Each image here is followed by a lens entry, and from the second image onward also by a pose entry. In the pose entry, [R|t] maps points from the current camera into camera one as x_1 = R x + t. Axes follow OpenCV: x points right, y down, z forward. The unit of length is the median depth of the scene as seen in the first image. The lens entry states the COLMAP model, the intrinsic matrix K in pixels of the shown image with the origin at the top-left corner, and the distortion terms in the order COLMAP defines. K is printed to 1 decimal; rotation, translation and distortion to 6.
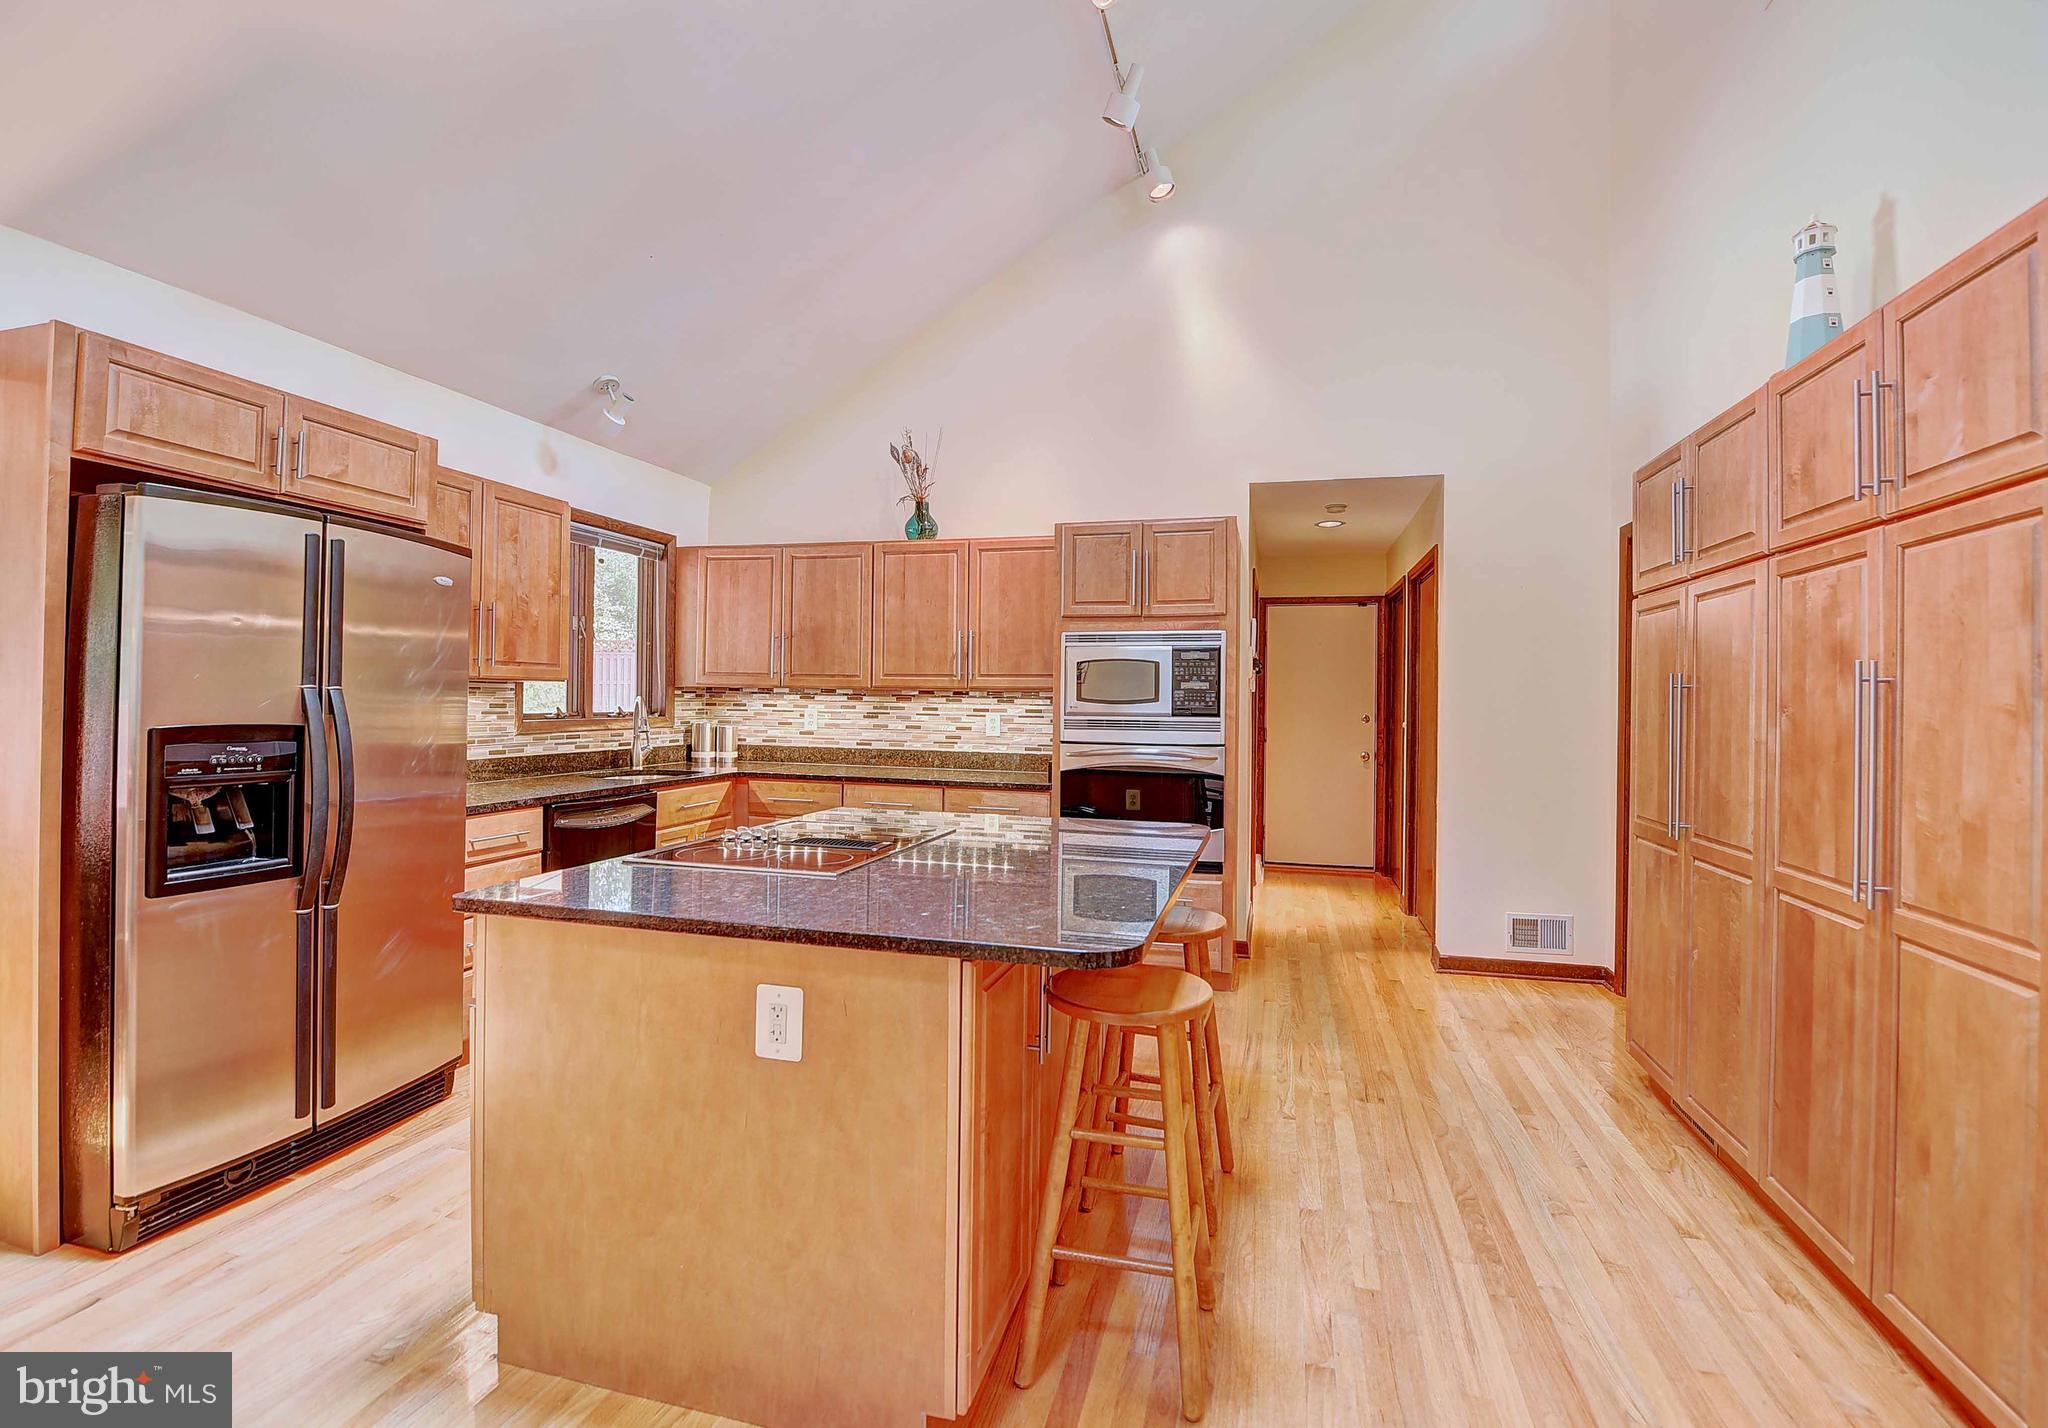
lens RADIAL K [[902.2, 0, 1052.8], [0, 902.2, 696.2], [0, 0, 1]] dist [-0.015858, -0.003000]
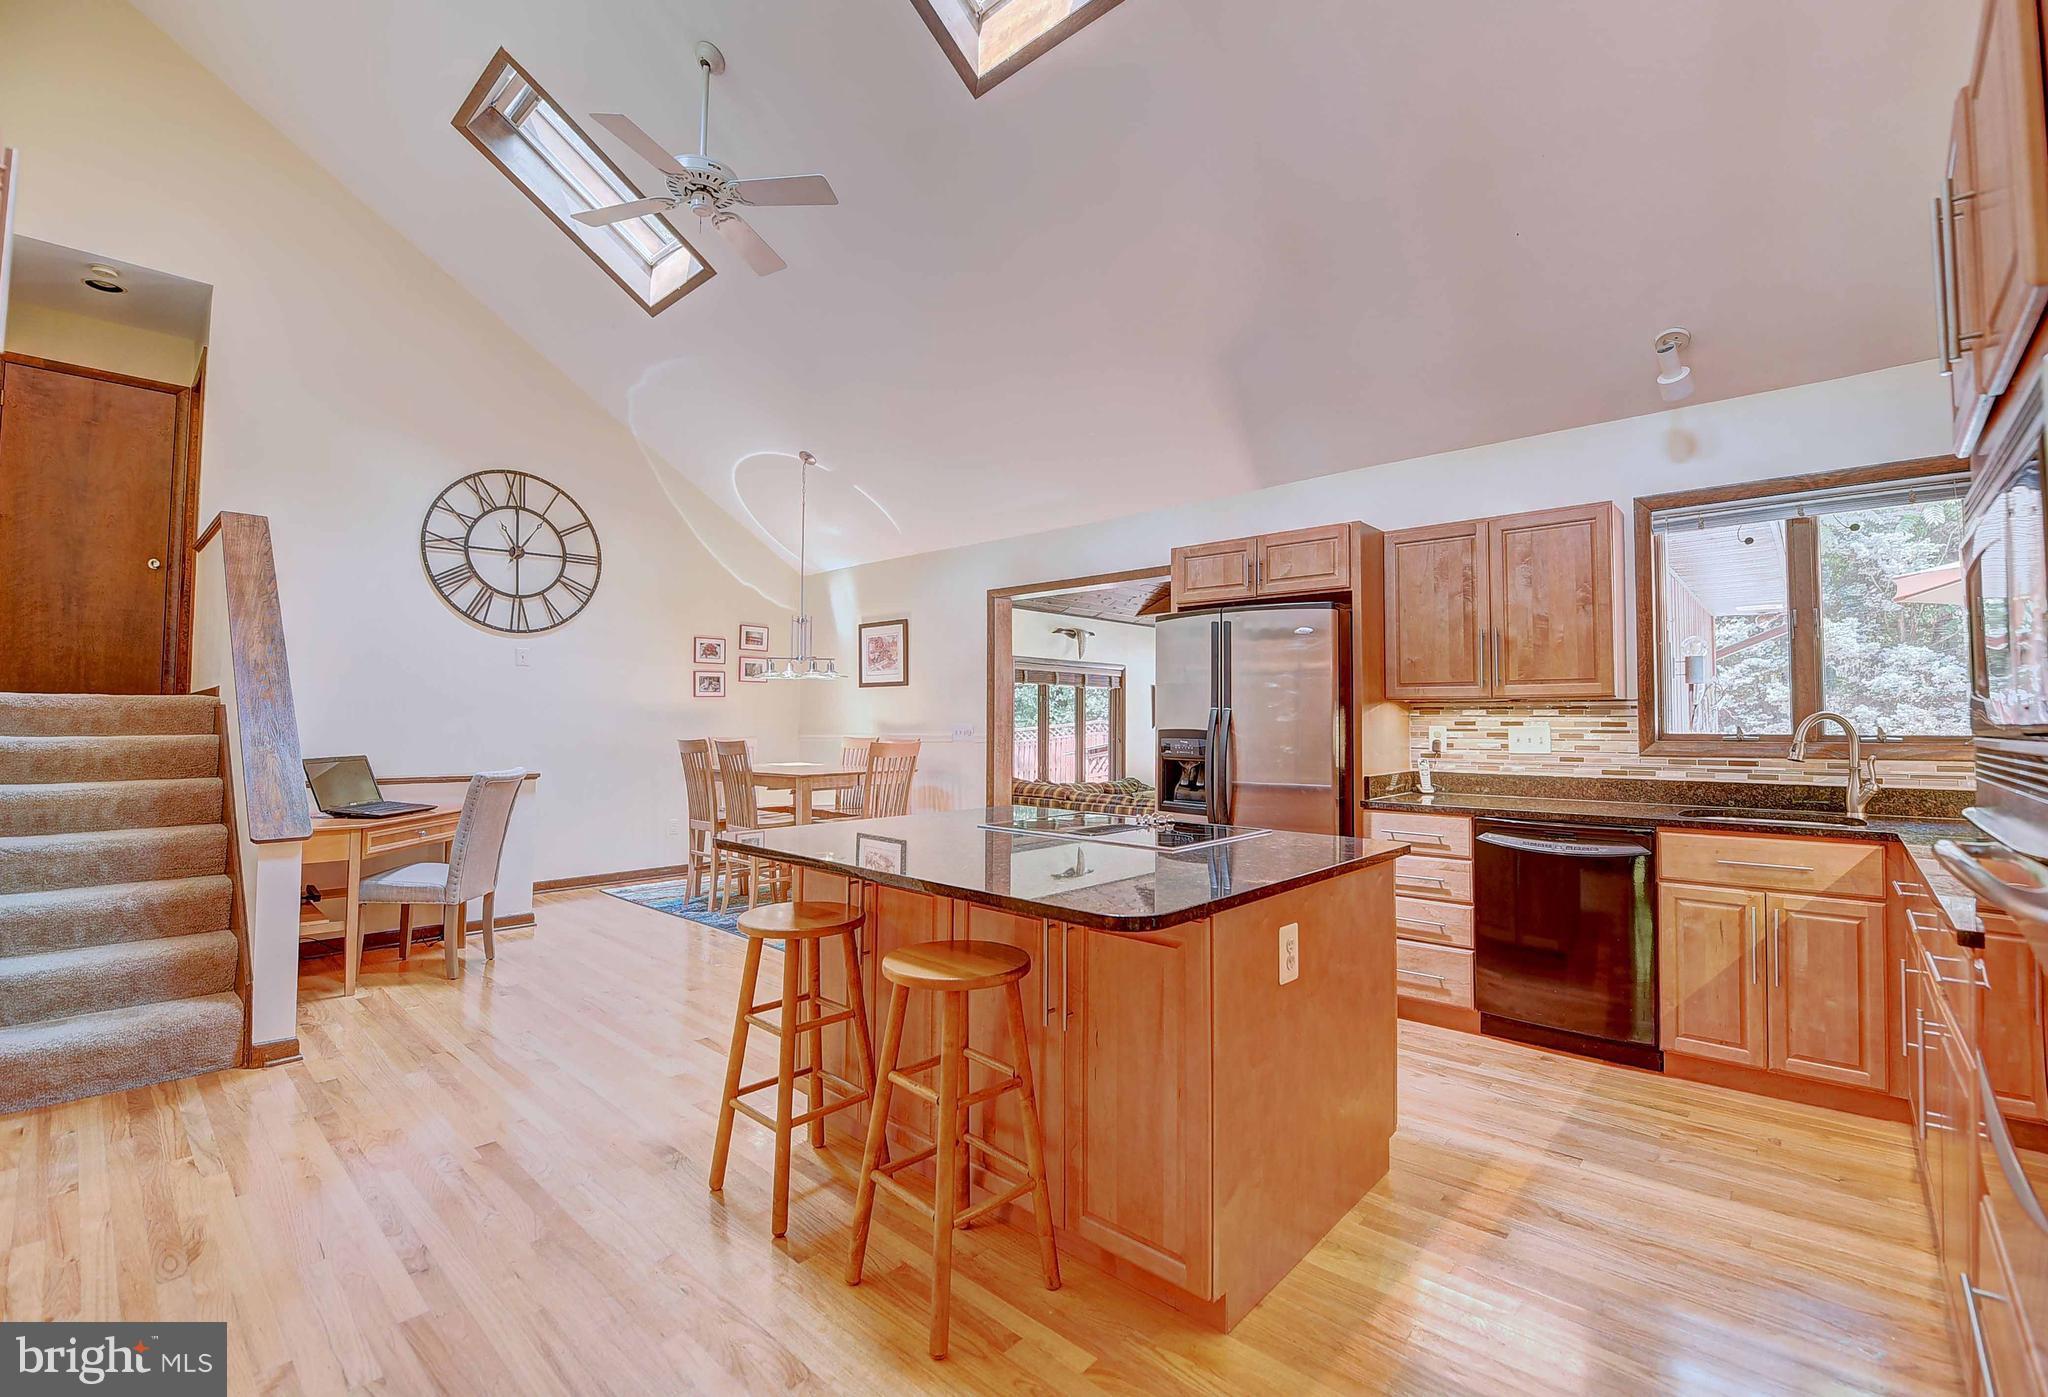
lens RADIAL K [[884.3, 0, 1056.3], [0, 884.3, 688.9], [0, 0, 1]] dist [-0.020563, -0.001287]
pose [[-0.462680, -0.051506, -0.885028, 0.486823], [-0.008507, 0.998523, -0.053664, 0.027042], [0.886485, -0.017300, -0.462435, 0.877554]]
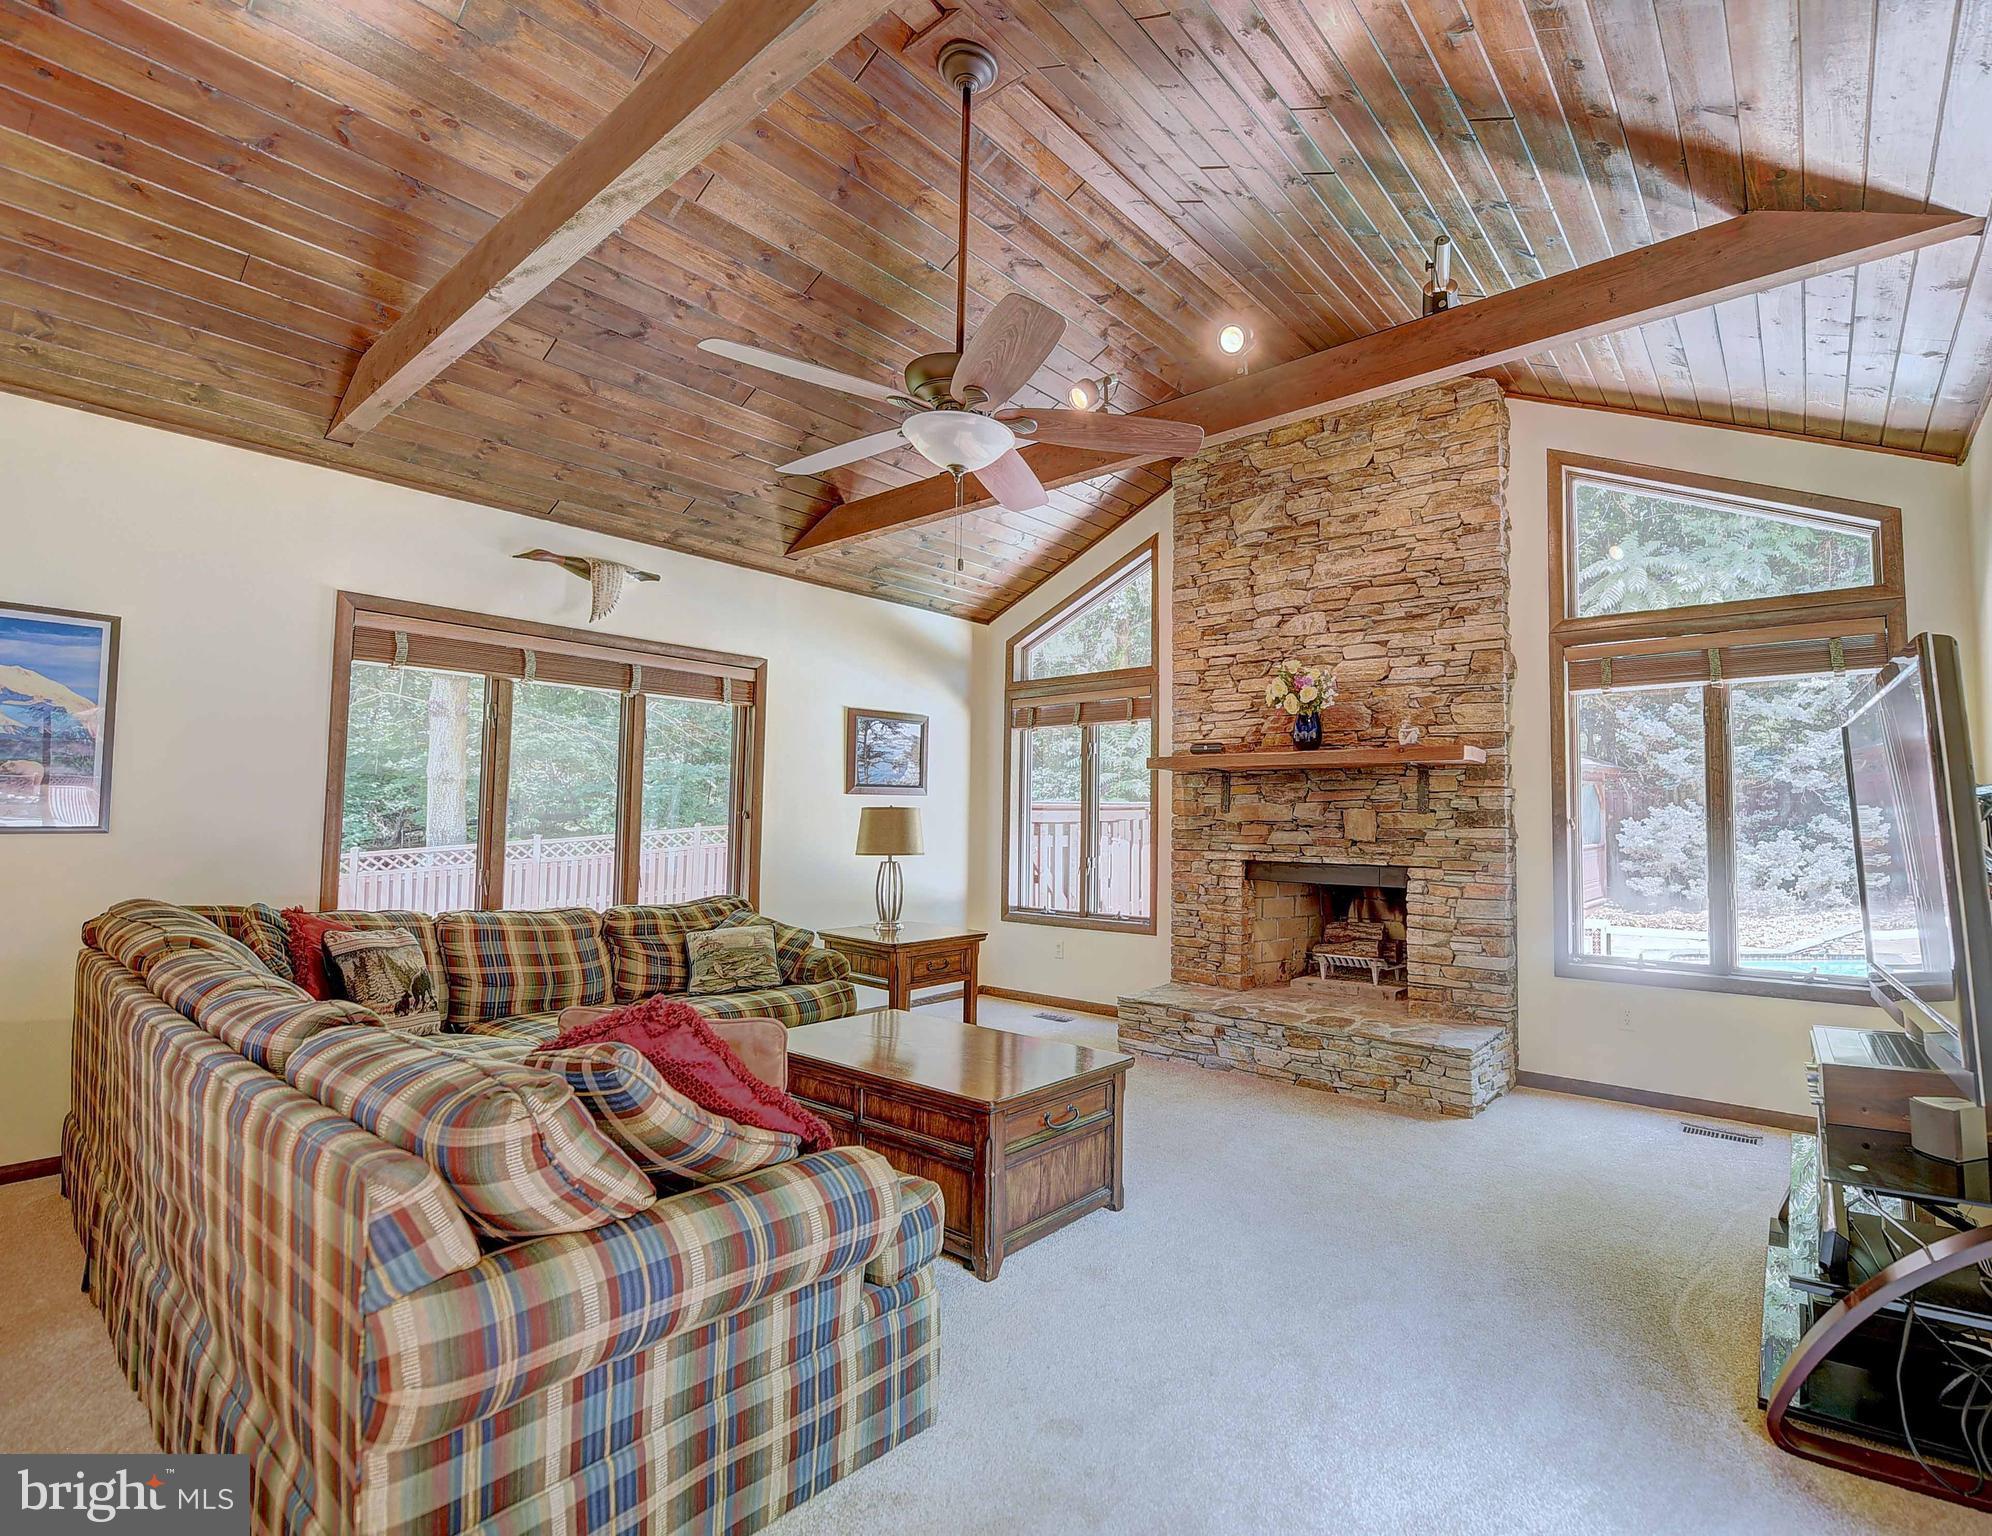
lens RADIAL K [[985.9, 0, 1002.1], [0, 985.9, 770.8], [0, 0, 1]] dist [-0.005531, -0.000366]
pose [[-0.434119, -0.060626, -0.898813, -0.737556], [-0.012518, 0.998043, -0.061273, 0.060204], [0.900769, -0.015348, -0.434028, 0.792839]]
